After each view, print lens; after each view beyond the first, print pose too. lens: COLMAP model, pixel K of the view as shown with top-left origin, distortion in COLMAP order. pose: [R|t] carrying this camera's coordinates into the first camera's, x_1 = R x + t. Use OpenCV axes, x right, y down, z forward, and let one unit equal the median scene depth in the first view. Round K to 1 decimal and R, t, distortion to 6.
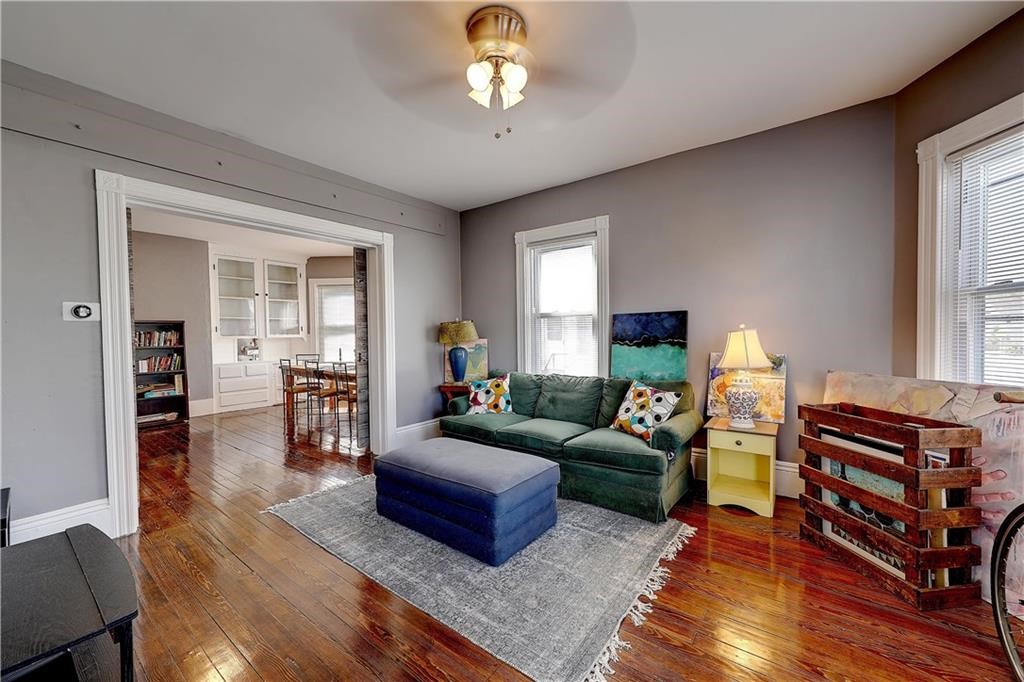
lens RADIAL K [[387.5, 0, 512.0], [0, 387.5, 341.0], [0, 0, 1]] dist [0.000293, 0.000020]
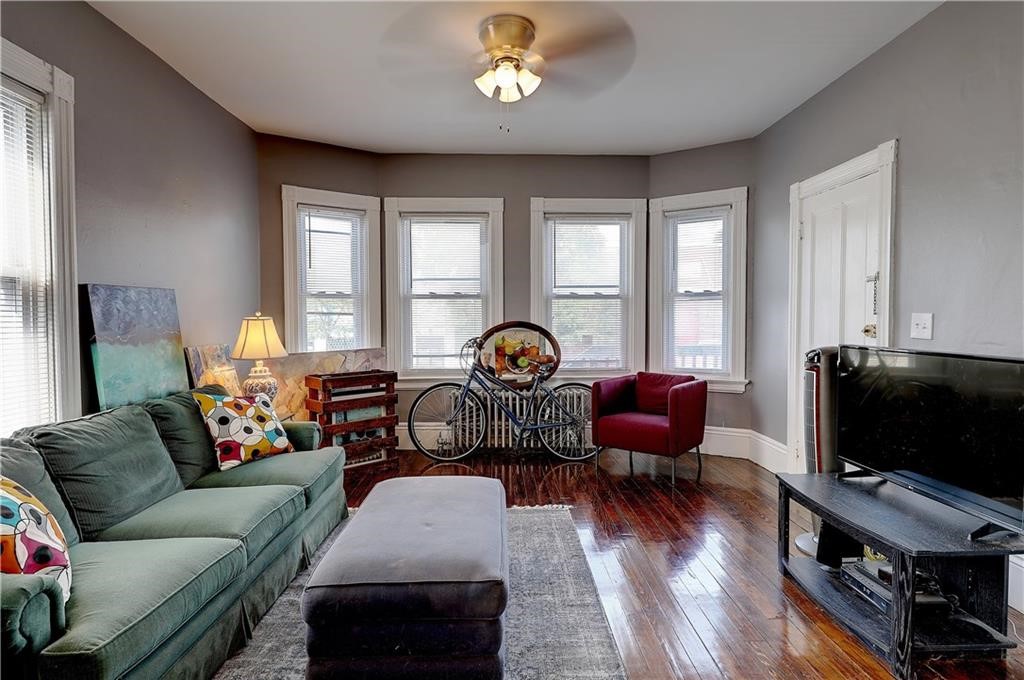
lens RADIAL K [[555.6, 0, 512.0], [0, 555.6, 340.0], [0, 0, 1]] dist [0.001330, 0.000268]
pose [[-0.620641, -0.014497, 0.783961, -0.458866], [0.028235, 0.998767, 0.040822, -0.007208], [-0.783586, 0.047471, -0.619467, 0.721117]]
